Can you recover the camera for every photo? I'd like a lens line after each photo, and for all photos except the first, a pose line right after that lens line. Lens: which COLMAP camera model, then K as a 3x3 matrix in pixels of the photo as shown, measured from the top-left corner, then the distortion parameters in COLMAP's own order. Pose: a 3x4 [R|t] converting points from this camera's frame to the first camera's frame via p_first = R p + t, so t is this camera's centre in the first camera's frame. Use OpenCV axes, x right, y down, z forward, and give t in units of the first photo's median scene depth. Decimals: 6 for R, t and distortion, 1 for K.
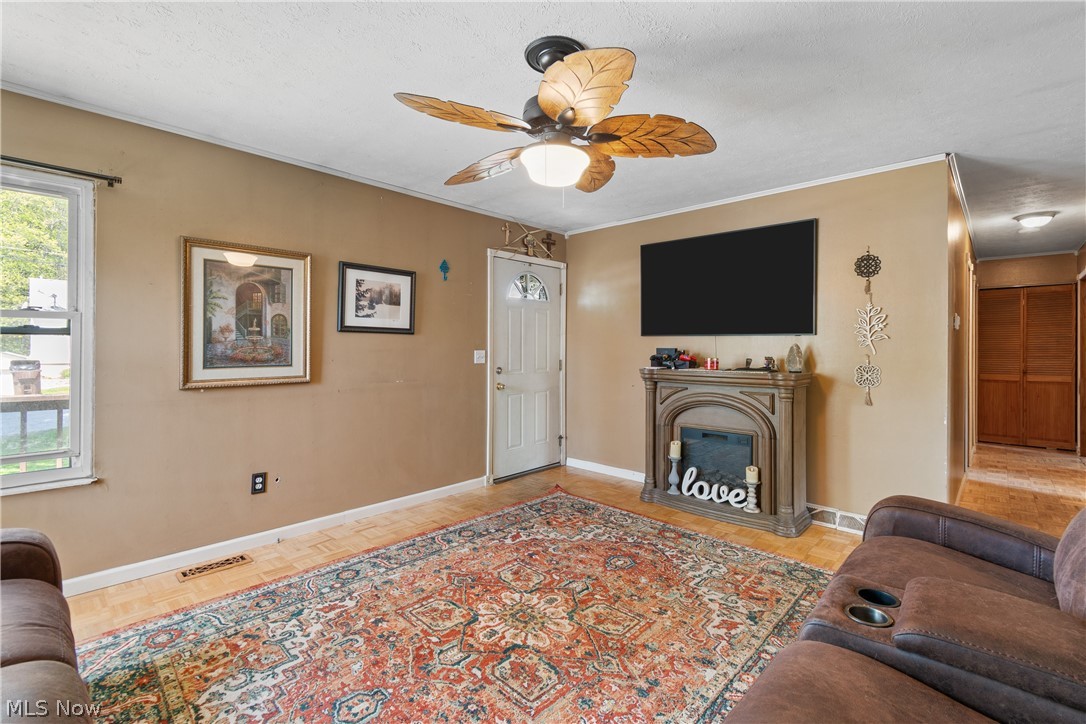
lens RADIAL K [[481.9, 0, 563.4], [0, 481.9, 349.1], [0, 0, 1]] dist [0.000219, -0.002101]
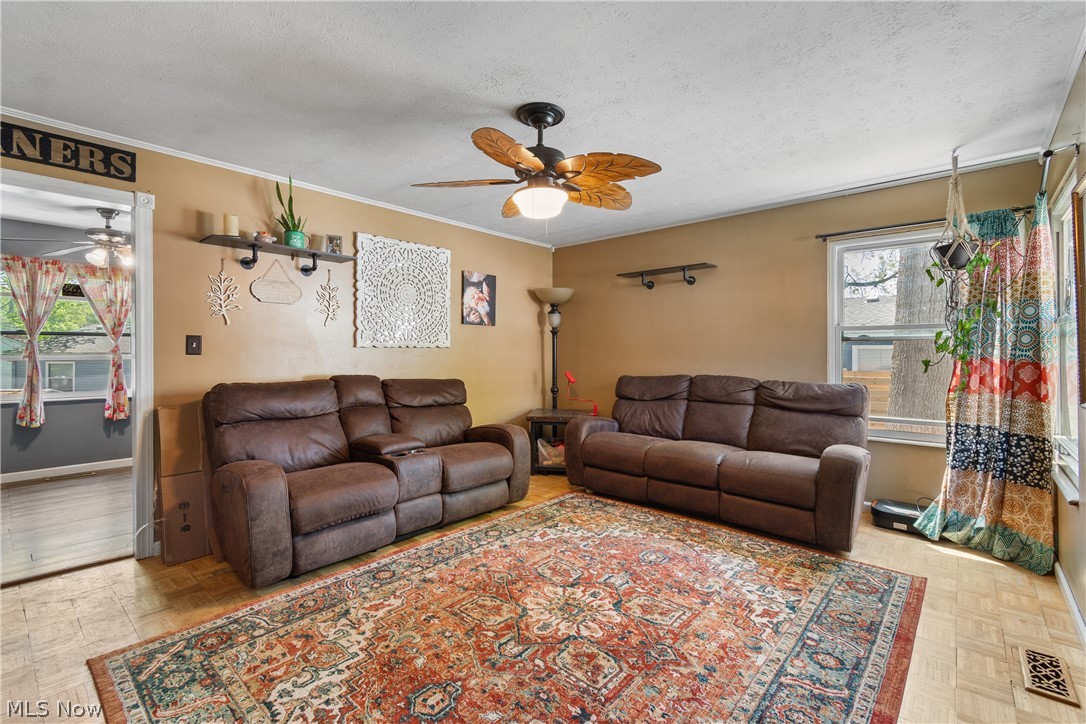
lens RADIAL K [[481.9, 0, 564.5], [0, 481.9, 355.8], [0, 0, 1]] dist [0.000219, -0.002101]
pose [[-0.999096, -0.002989, -0.042402, -0.018952], [-0.003625, 0.999882, 0.014922, -0.000071], [0.042352, 0.015062, -0.998989, 1.543154]]
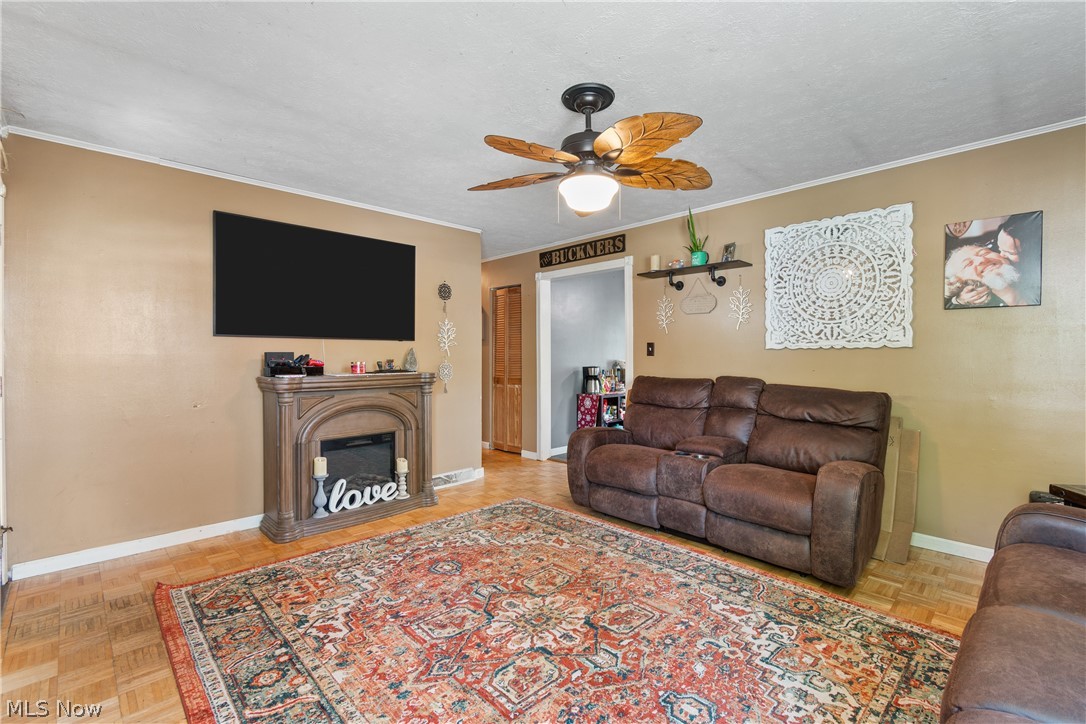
lens RADIAL K [[481.9, 0, 543.1], [0, 481.9, 356.8], [0, 0, 1]] dist [0.000219, -0.002101]
pose [[0.067926, -0.010629, 0.997634, -0.817801], [0.007740, 0.999919, 0.010126, 0.002025], [-0.997660, 0.007034, 0.068003, 0.703694]]
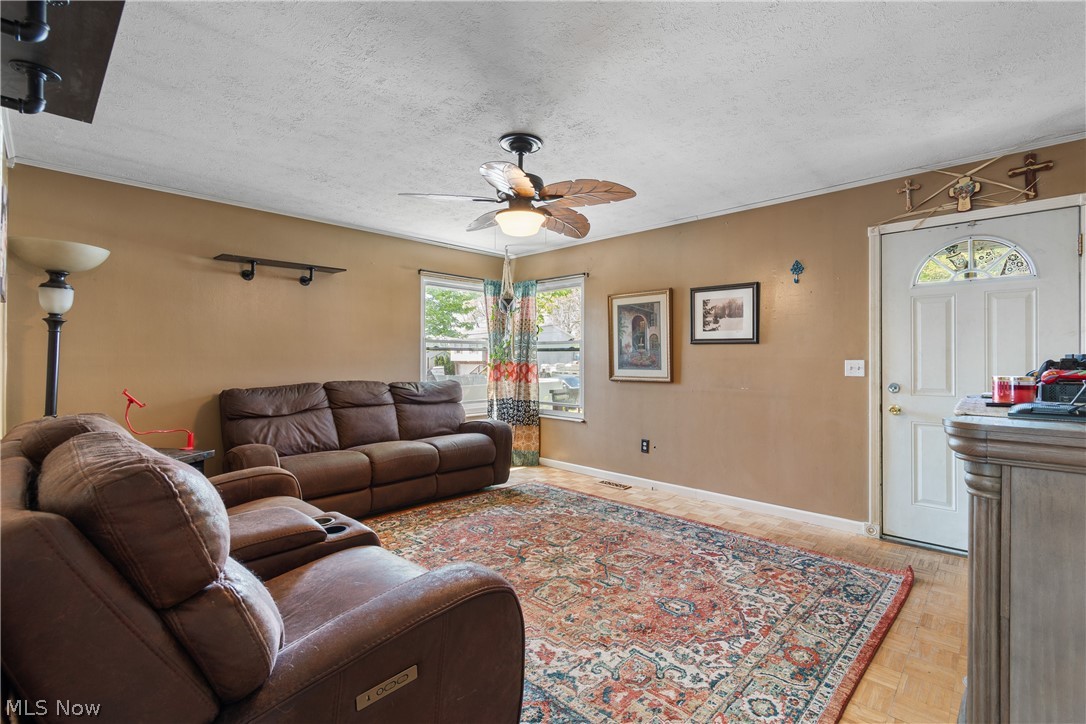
lens RADIAL K [[481.9, 0, 546.1], [0, 481.9, 356.4], [0, 0, 1]] dist [0.000219, -0.002101]
pose [[-0.028028, -0.008326, -0.999572, 0.937450], [-0.007908, 0.999936, -0.008108, 0.011304], [0.999576, 0.007678, -0.028092, 0.760663]]
